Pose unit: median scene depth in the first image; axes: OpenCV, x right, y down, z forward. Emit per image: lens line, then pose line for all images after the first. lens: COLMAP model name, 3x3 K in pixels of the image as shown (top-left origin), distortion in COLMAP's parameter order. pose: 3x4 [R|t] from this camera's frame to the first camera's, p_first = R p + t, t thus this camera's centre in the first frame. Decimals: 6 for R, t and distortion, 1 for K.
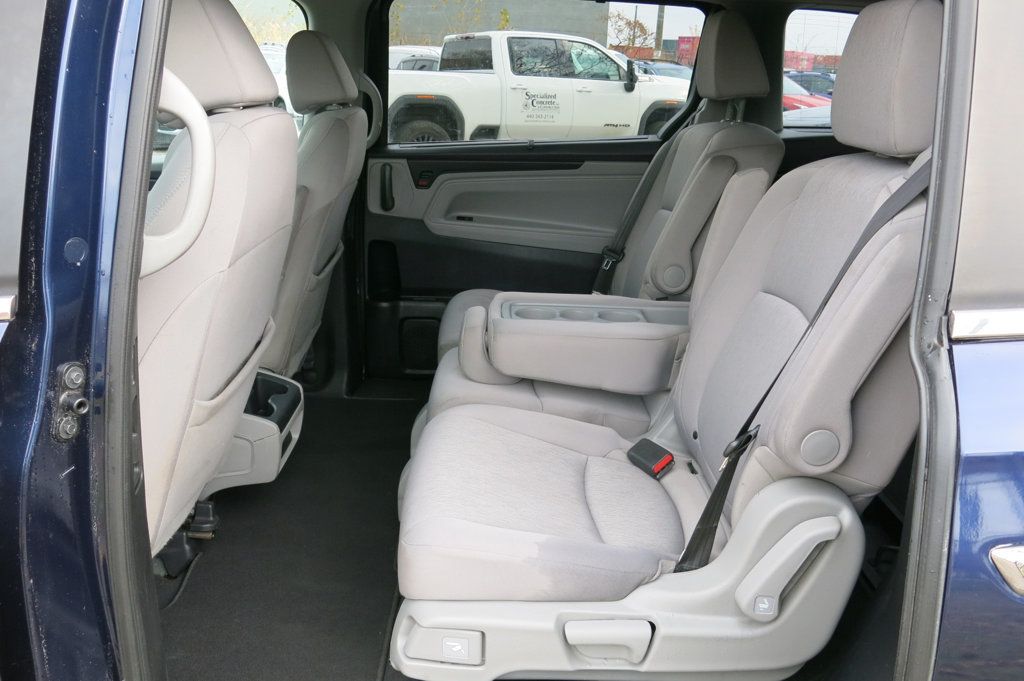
lens RADIAL K [[861.4, 0, 509.4], [0, 861.4, 340.0], [0, 0, 1]] dist [-0.016194, -0.003510]
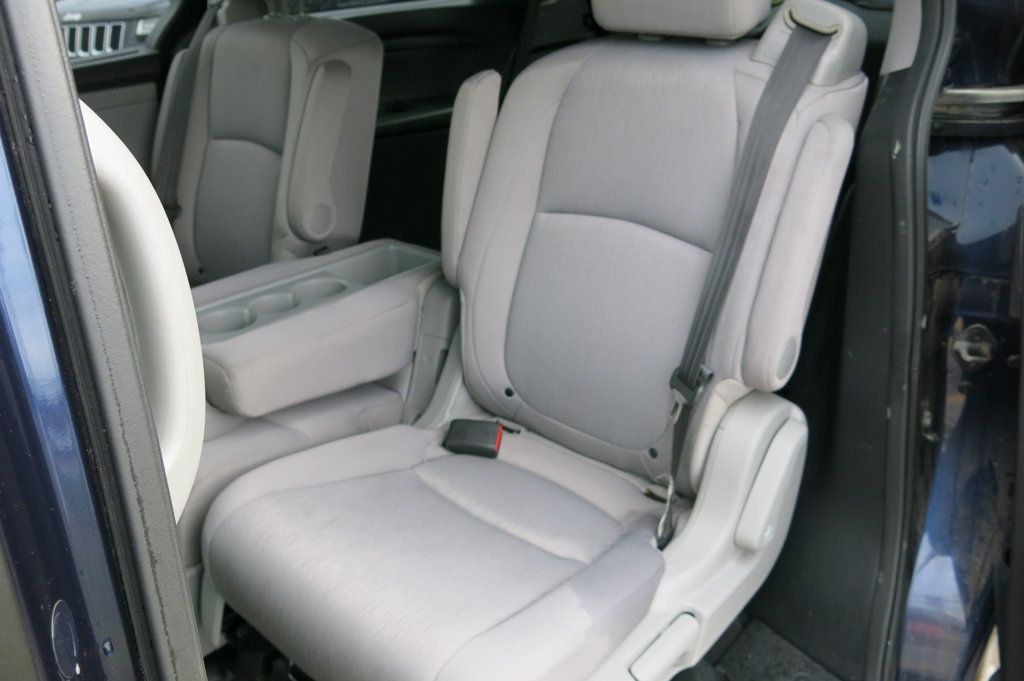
lens RADIAL K [[861.4, 0, 509.4], [0, 861.4, 340.0], [0, 0, 1]] dist [-0.016194, -0.003510]
pose [[0.638320, -0.351087, 0.685045, -0.340733], [0.258938, 0.936004, 0.238427, -0.136735], [-0.724913, 0.025192, 0.688379, 0.384249]]
